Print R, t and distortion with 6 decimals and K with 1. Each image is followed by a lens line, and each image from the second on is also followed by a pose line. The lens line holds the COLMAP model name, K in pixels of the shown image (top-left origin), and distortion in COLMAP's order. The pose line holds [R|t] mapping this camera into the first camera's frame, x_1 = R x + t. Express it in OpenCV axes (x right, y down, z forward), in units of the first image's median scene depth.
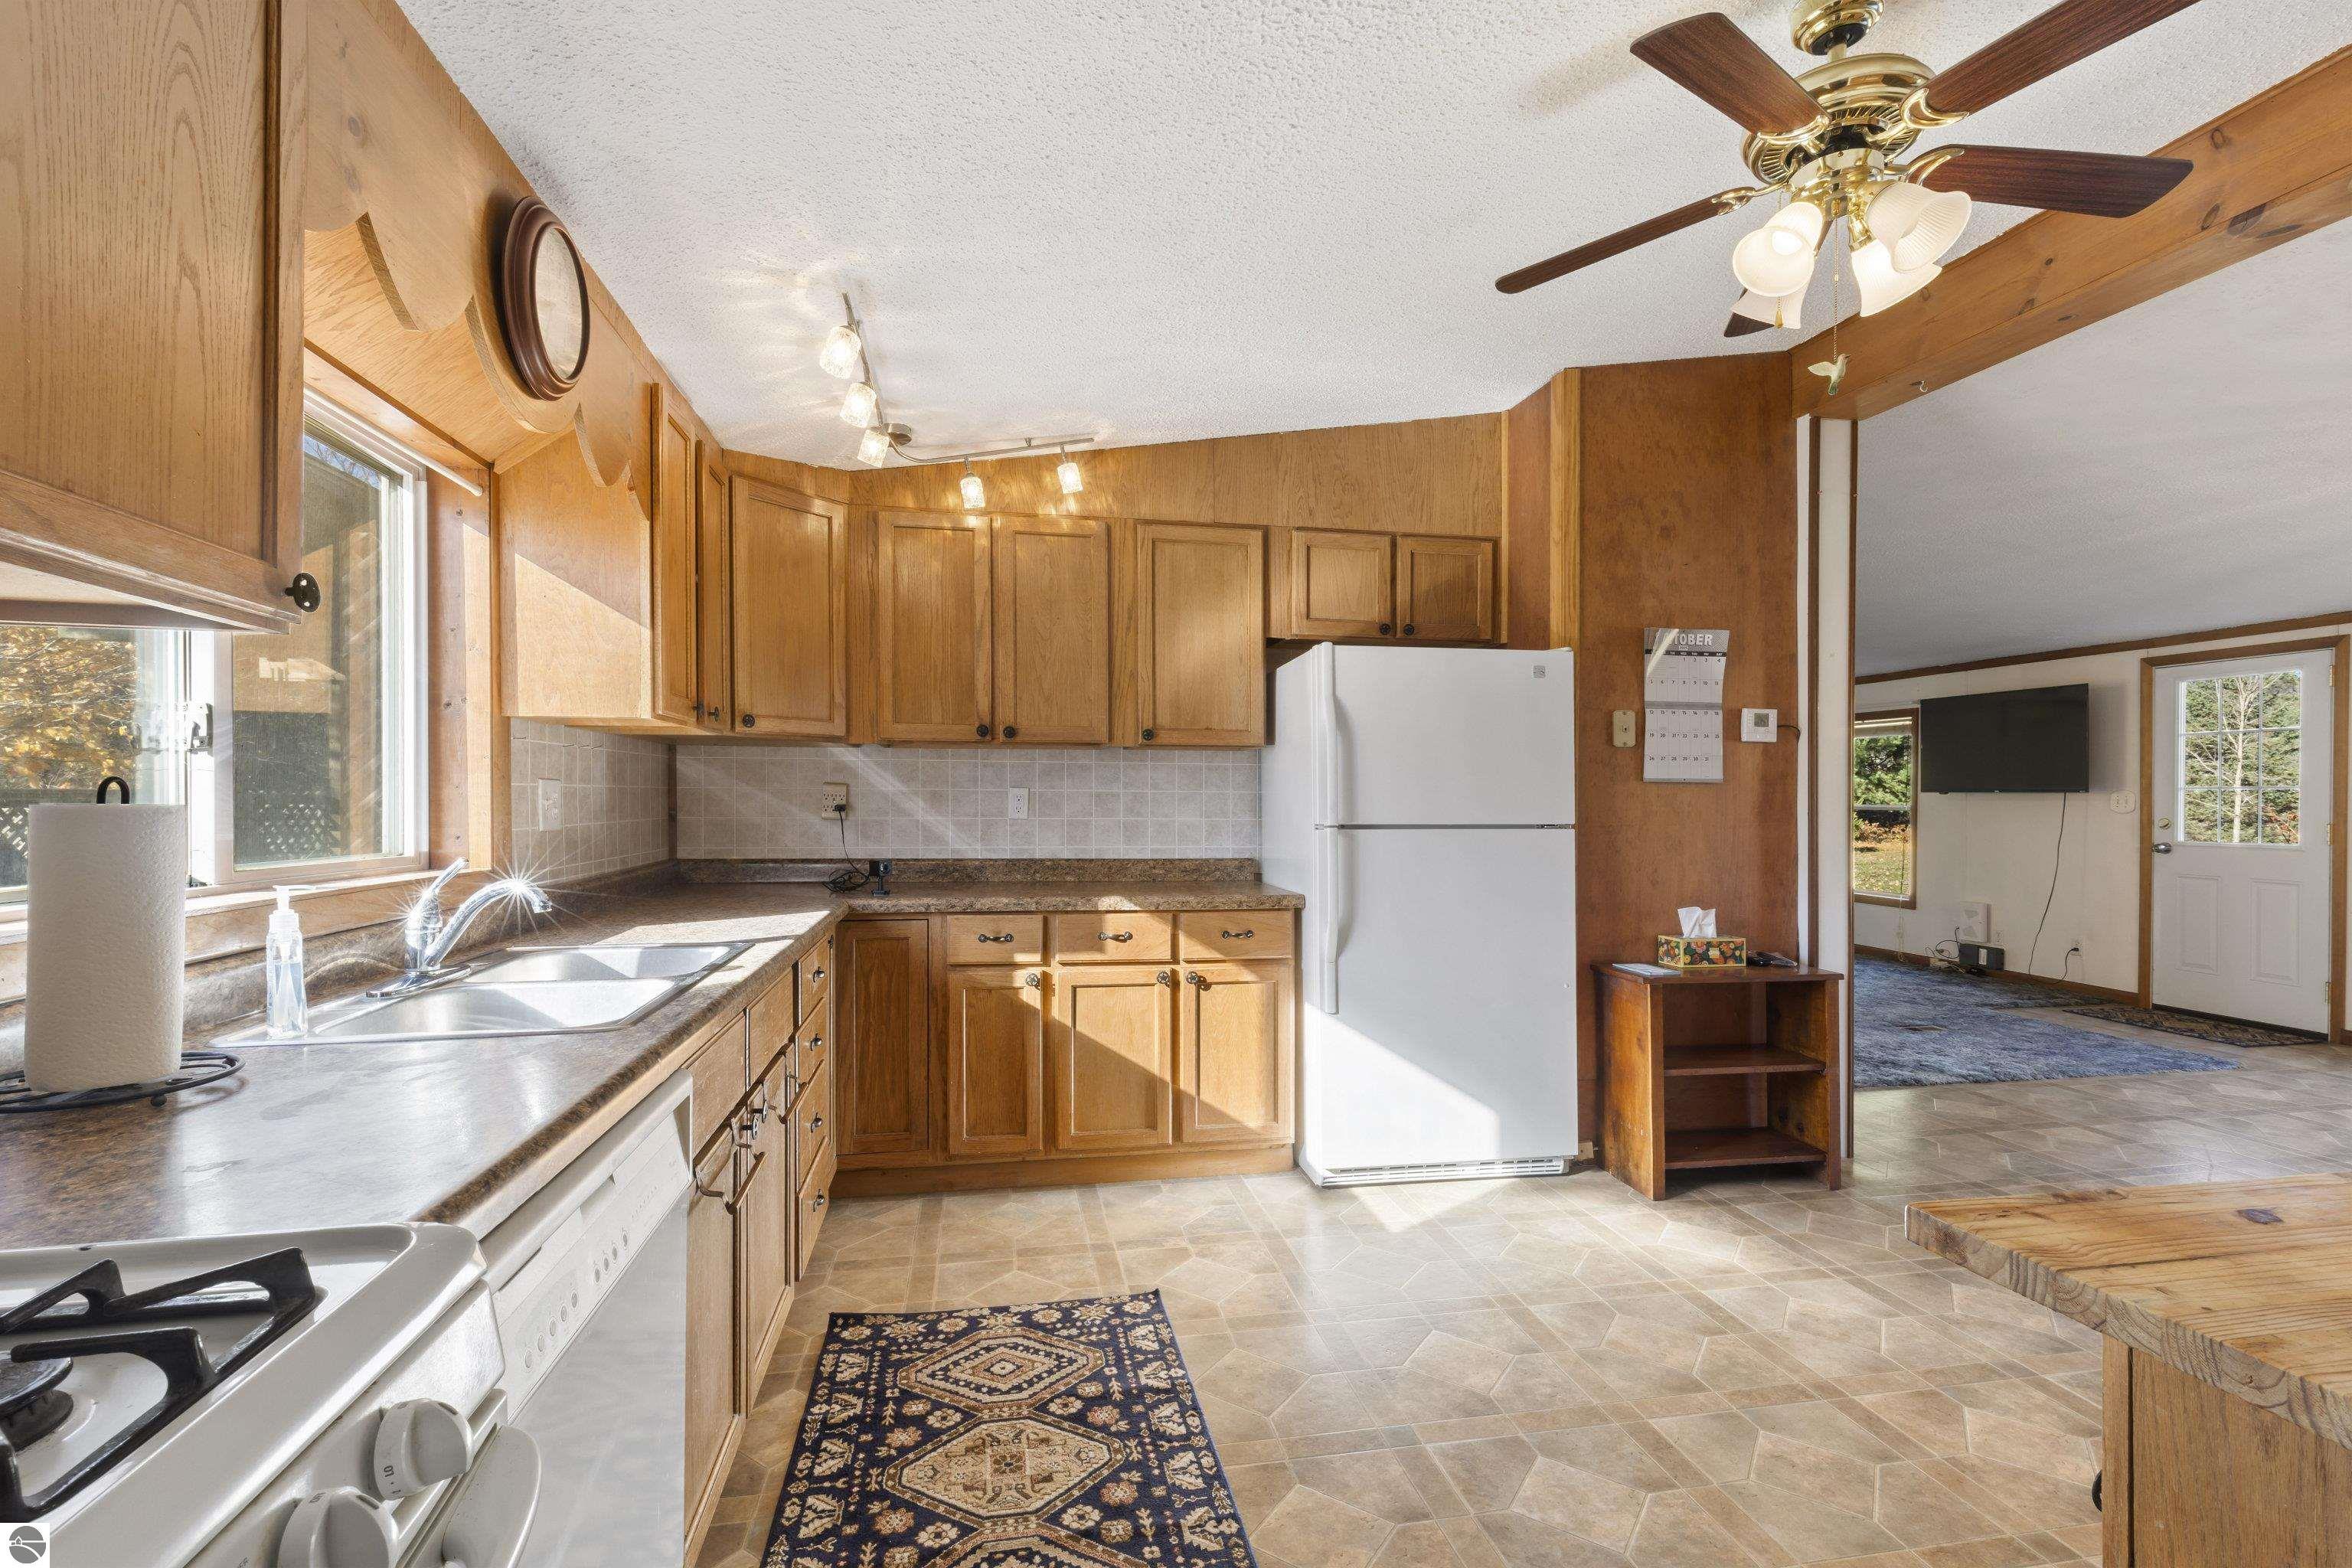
lens RADIAL K [[1057.4, 0, 1173.0], [0, 1057.4, 804.7], [0, 0, 1]] dist [0.004090, -0.001282]
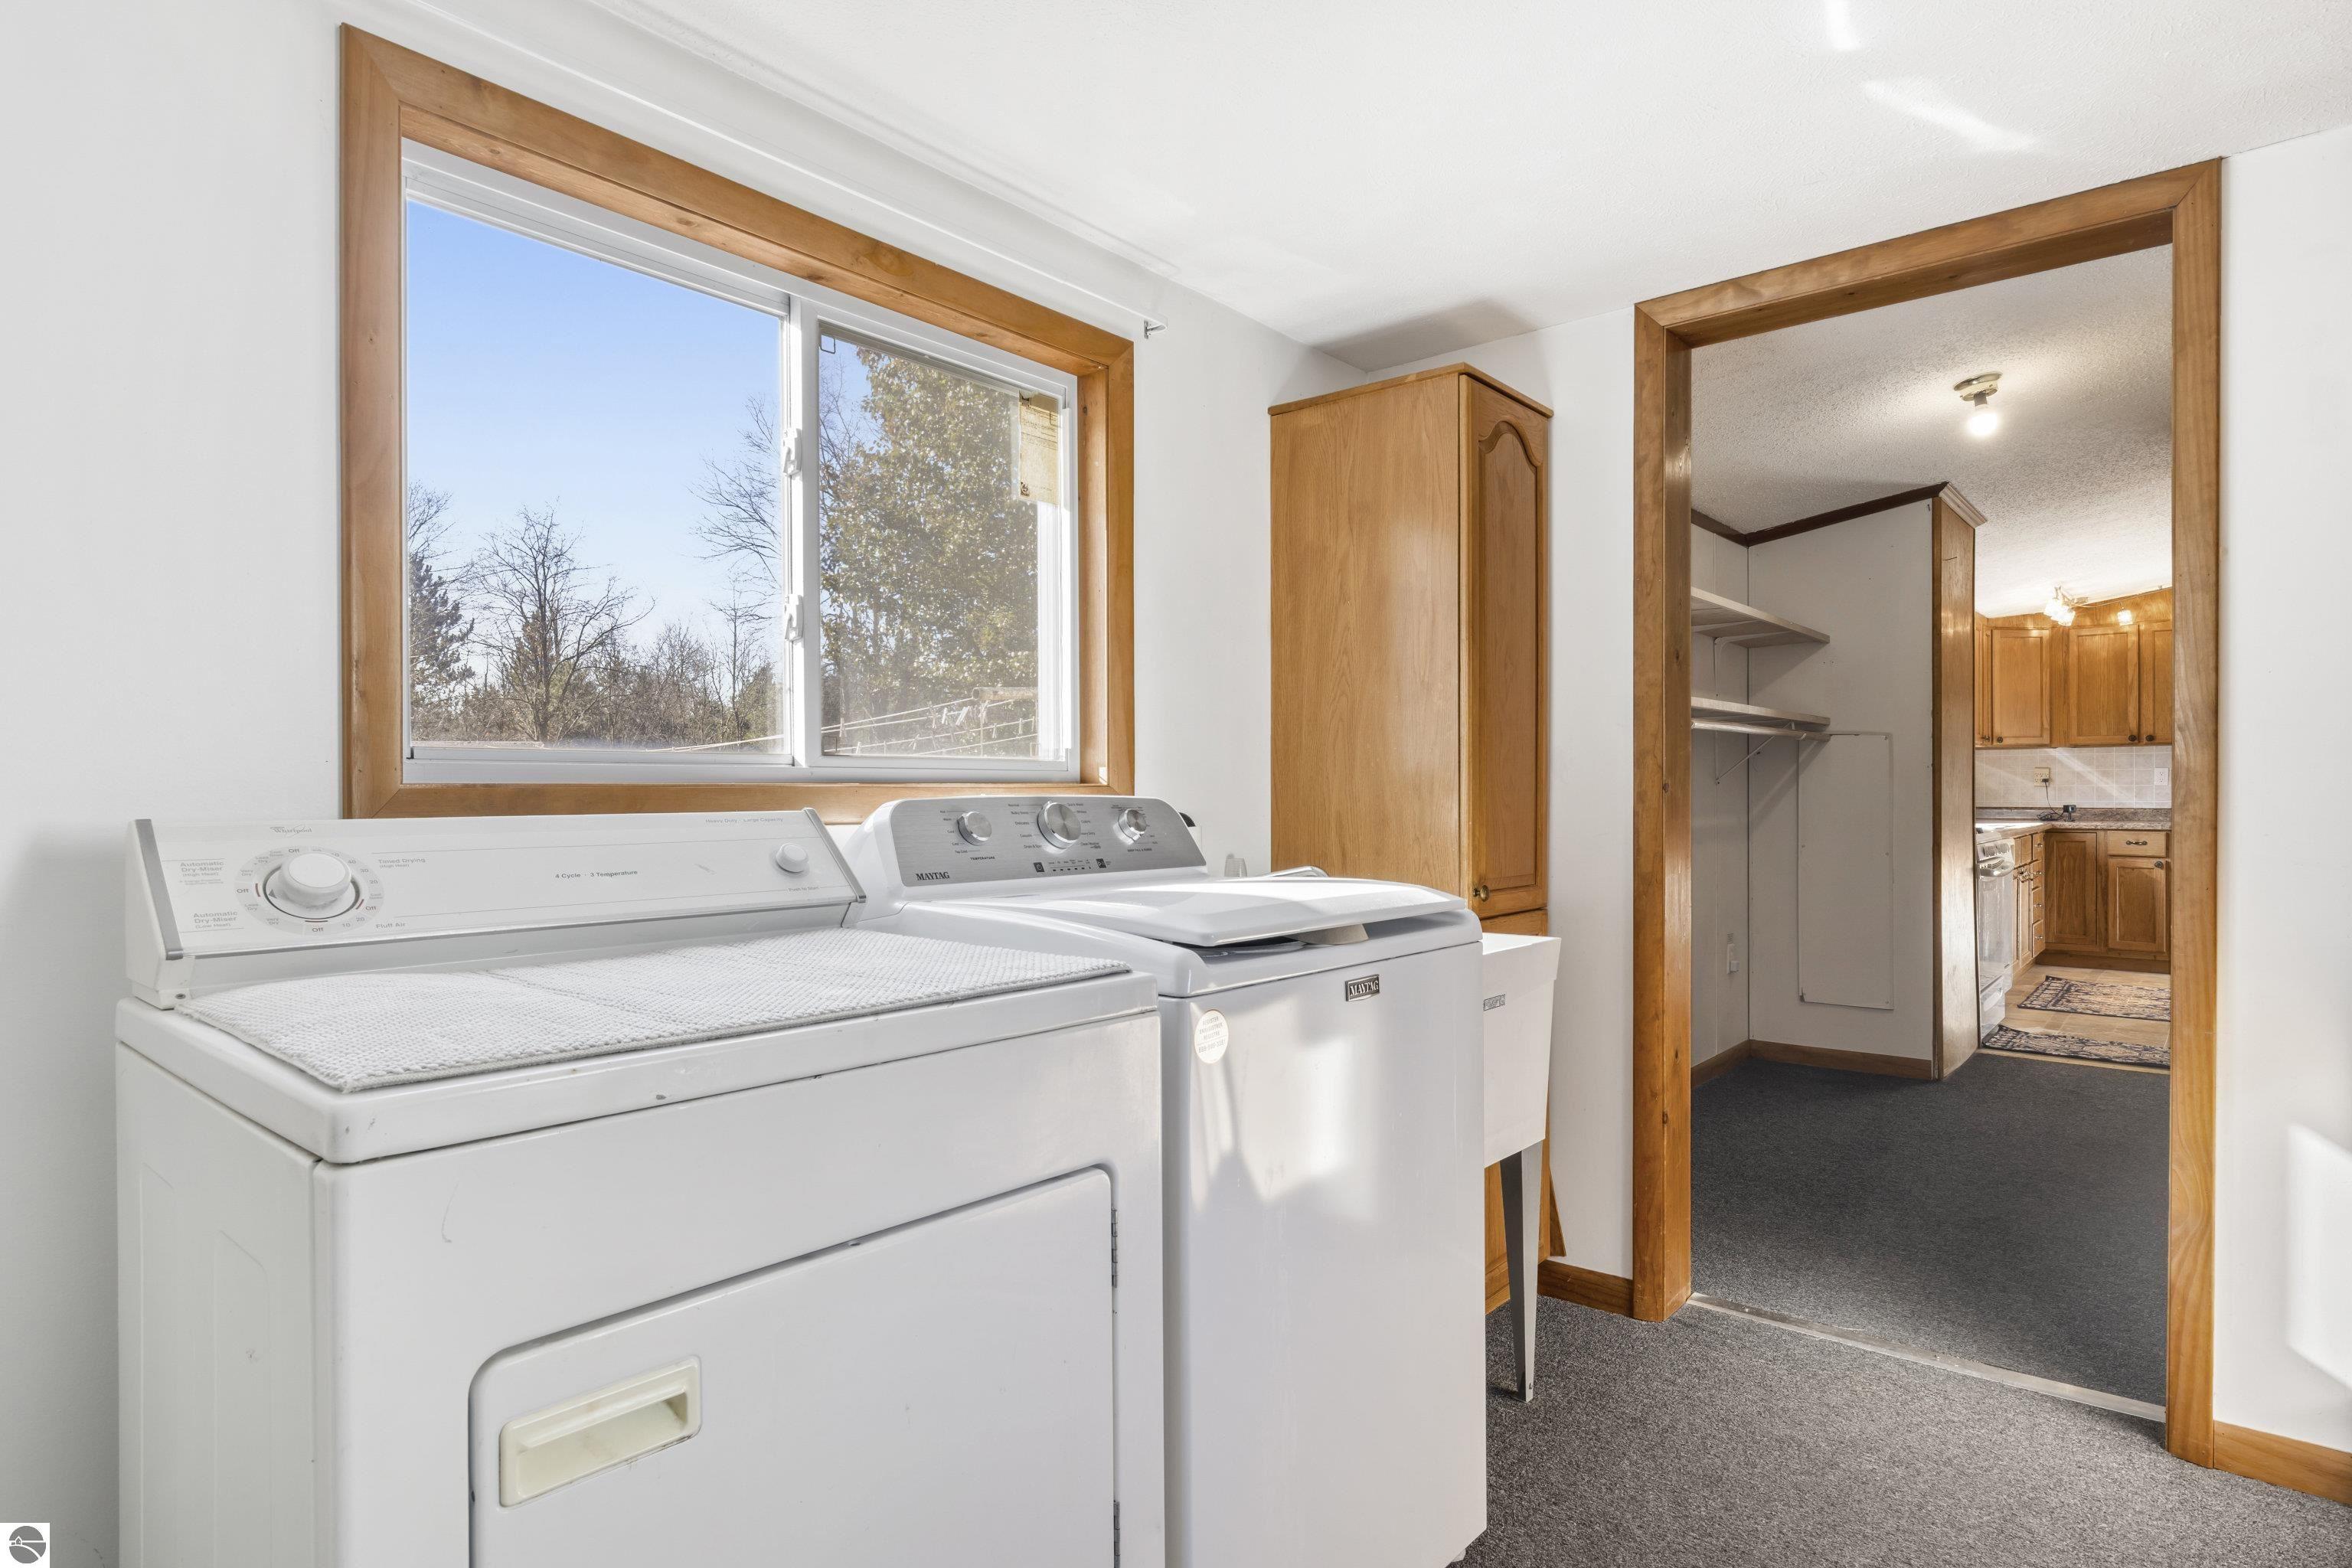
lens RADIAL K [[1279.9, 0, 1176.5], [0, 1279.9, 789.3], [0, 0, 1]] dist [0.000207, -0.000183]
pose [[0.626576, -0.000241, -0.779361, 0.560566], [-0.000241, 1.000000, -0.000503, 0.025212], [0.779361, 0.000503, 0.626575, -1.863040]]
